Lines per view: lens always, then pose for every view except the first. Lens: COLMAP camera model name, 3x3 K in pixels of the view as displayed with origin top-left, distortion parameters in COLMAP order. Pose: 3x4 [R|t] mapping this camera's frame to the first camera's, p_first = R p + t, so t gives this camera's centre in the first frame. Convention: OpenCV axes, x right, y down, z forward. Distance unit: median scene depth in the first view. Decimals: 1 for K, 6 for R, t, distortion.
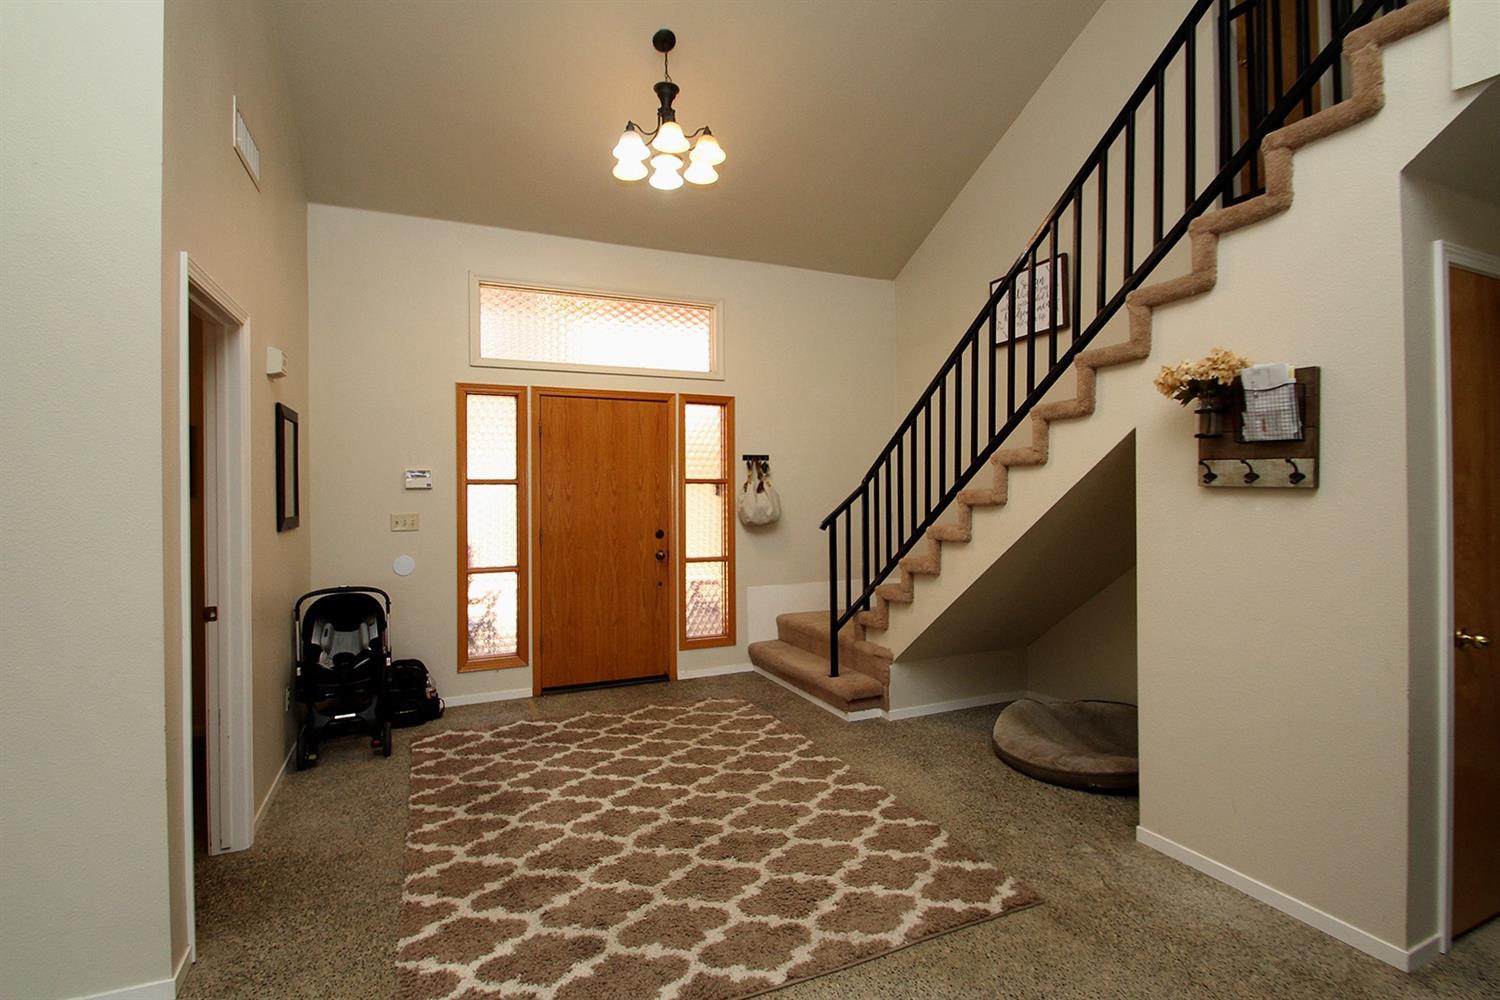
lens RADIAL K [[713.2, 0, 750.7], [0, 713.2, 476.5], [0, 0, 1]] dist [0.013401, -0.022353]
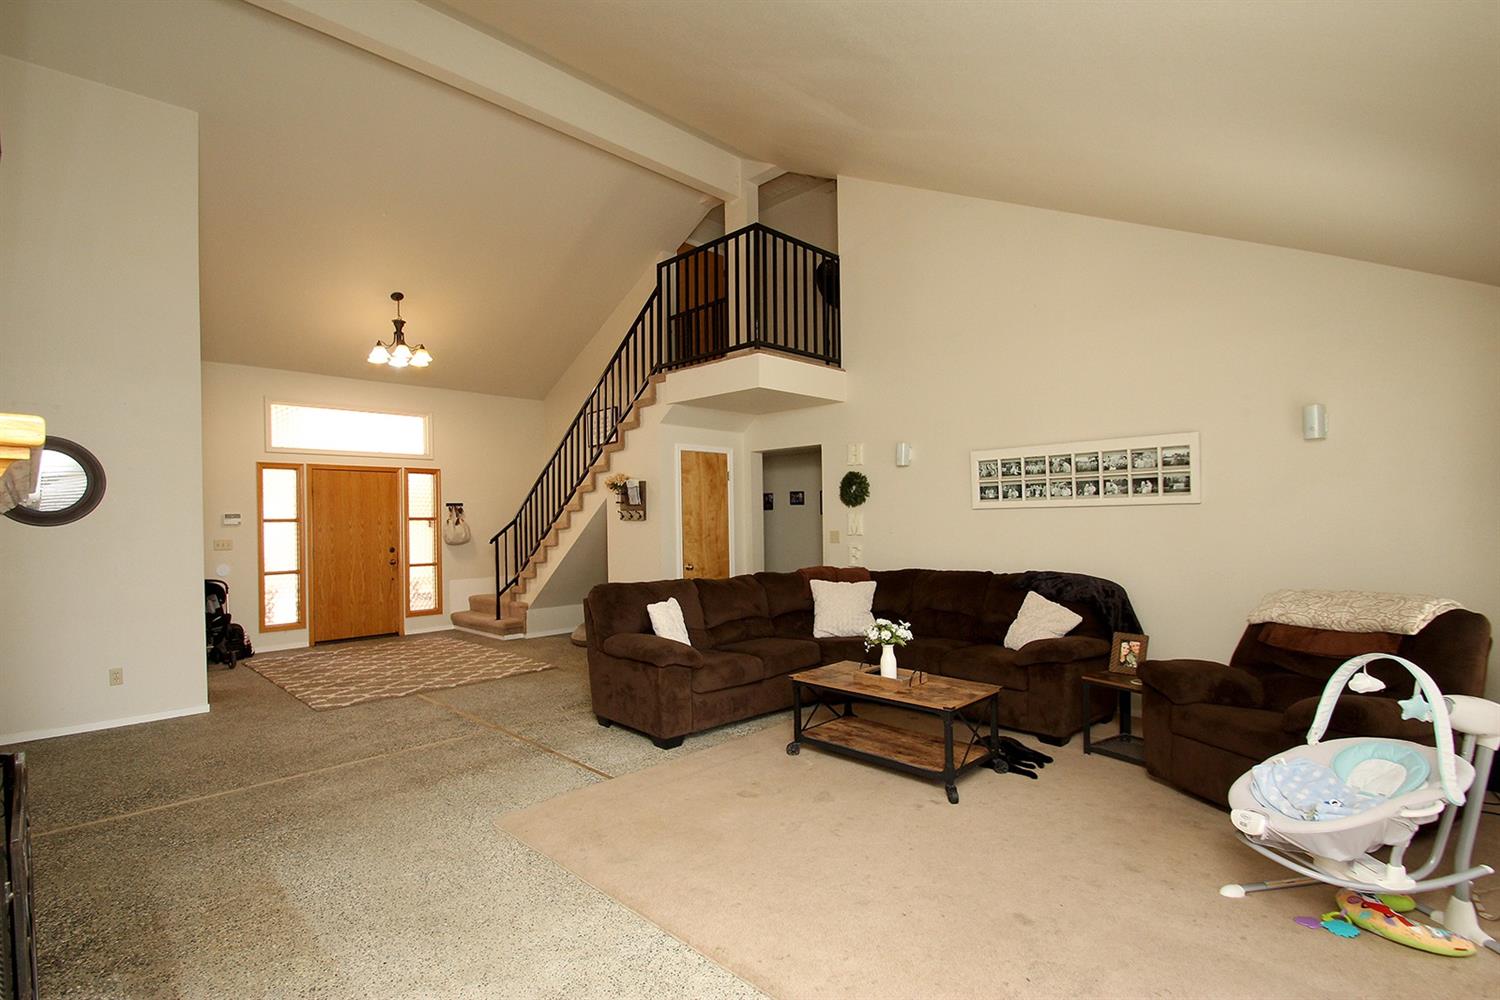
lens RADIAL K [[691.3, 0, 764.1], [0, 691.3, 513.3], [0, 0, 1]] dist [0.028788, -0.030104]
pose [[0.922584, -0.006206, 0.385747, 0.055561], [0.003870, 0.999969, 0.006831, -0.015696], [-0.385777, -0.004810, 0.922579, -0.938213]]
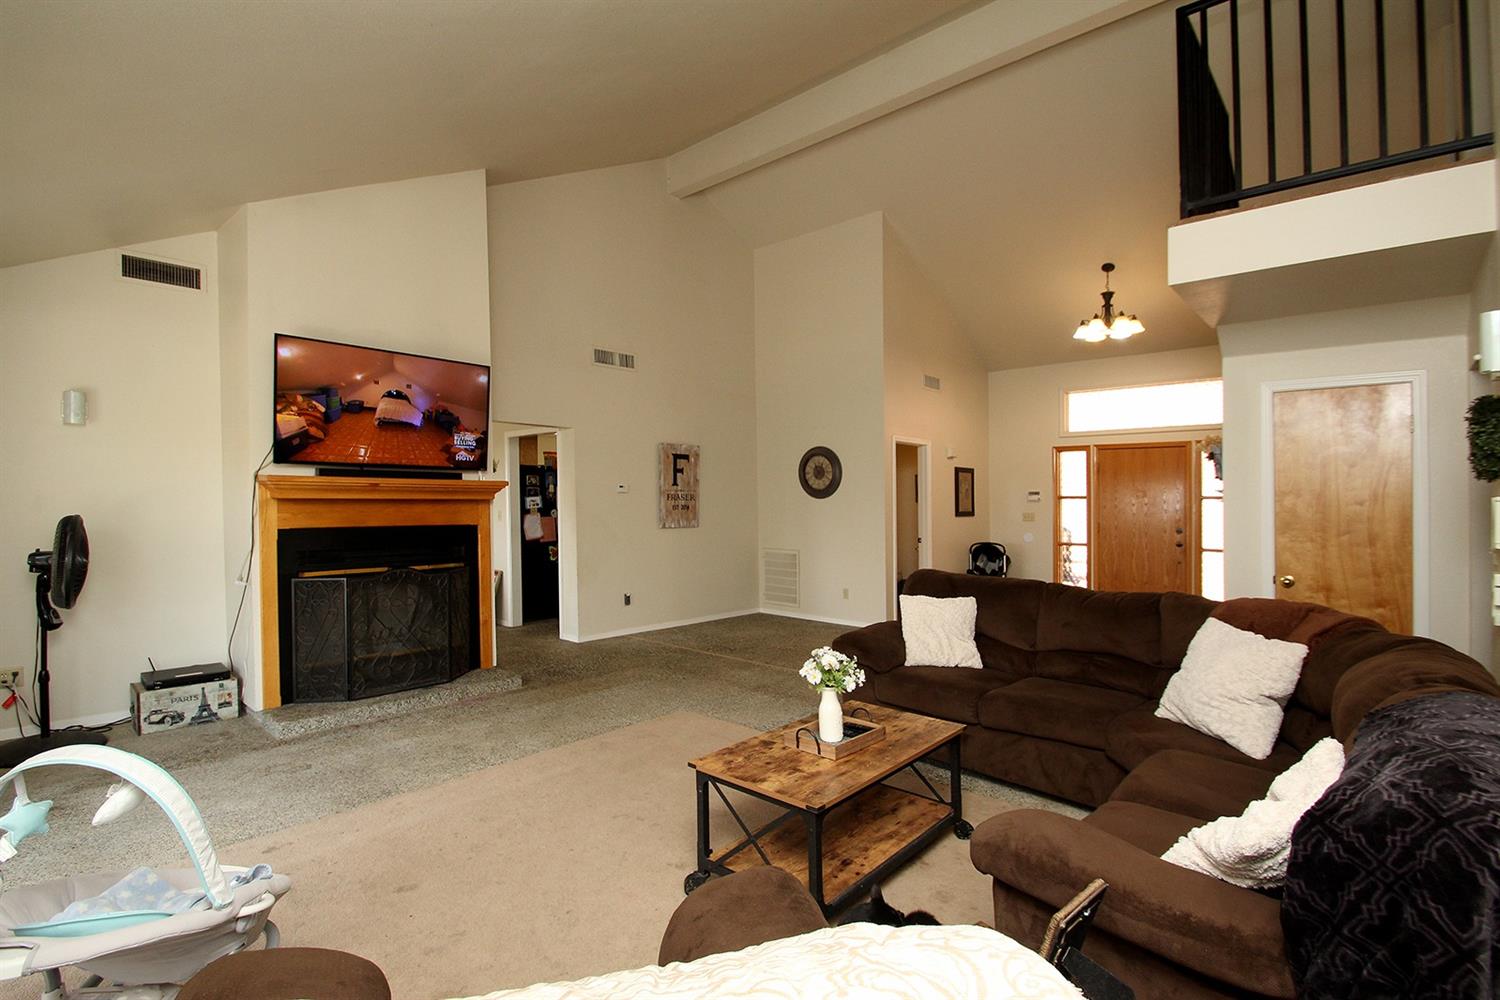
lens RADIAL K [[713.8, 0, 738.7], [0, 713.8, 492.0], [0, 0, 1]] dist [-0.000159, -0.000402]
pose [[0.413059, -0.003753, -0.910696, 0.962239], [0.006777, 0.999976, -0.001048, -0.010269], [0.910679, -0.005739, 0.413075, -0.557687]]
